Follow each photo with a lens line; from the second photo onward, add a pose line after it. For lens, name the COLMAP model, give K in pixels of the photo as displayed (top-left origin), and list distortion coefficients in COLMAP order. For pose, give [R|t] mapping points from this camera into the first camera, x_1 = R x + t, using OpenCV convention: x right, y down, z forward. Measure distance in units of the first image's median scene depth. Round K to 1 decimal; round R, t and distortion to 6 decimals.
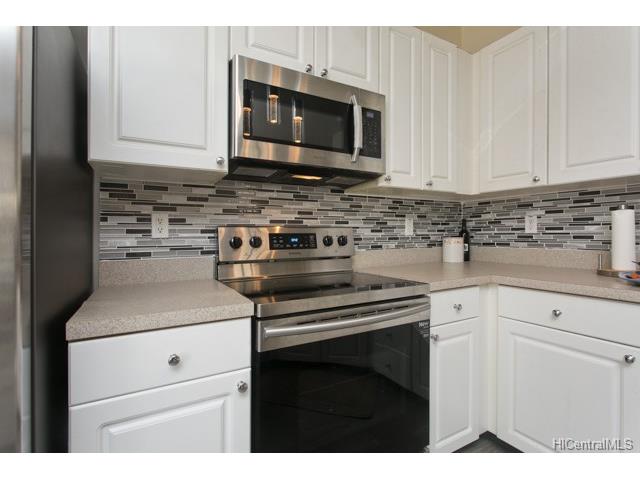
lens RADIAL K [[324.0, 0, 322.9], [0, 324.0, 226.5], [0, 0, 1]] dist [-0.001962, 0.000086]
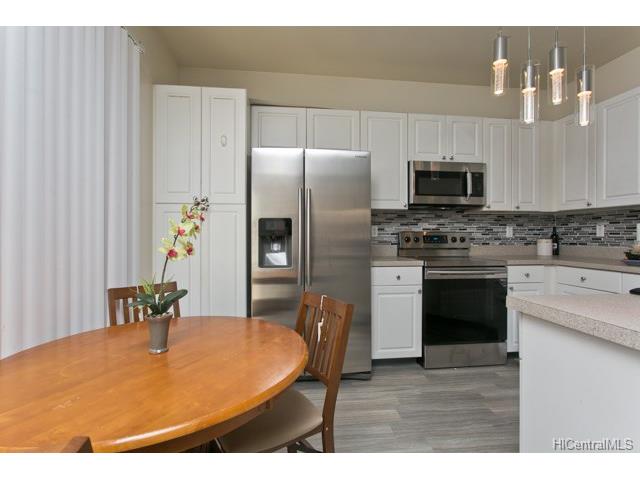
lens RADIAL K [[324.0, 0, 322.9], [0, 324.0, 226.5], [0, 0, 1]] dist [-0.001962, 0.000086]
pose [[0.928089, -0.000266, -0.372357, 0.008981], [-0.000606, 0.999997, -0.002223, -0.025456], [0.372357, 0.002288, 0.928087, -0.987662]]
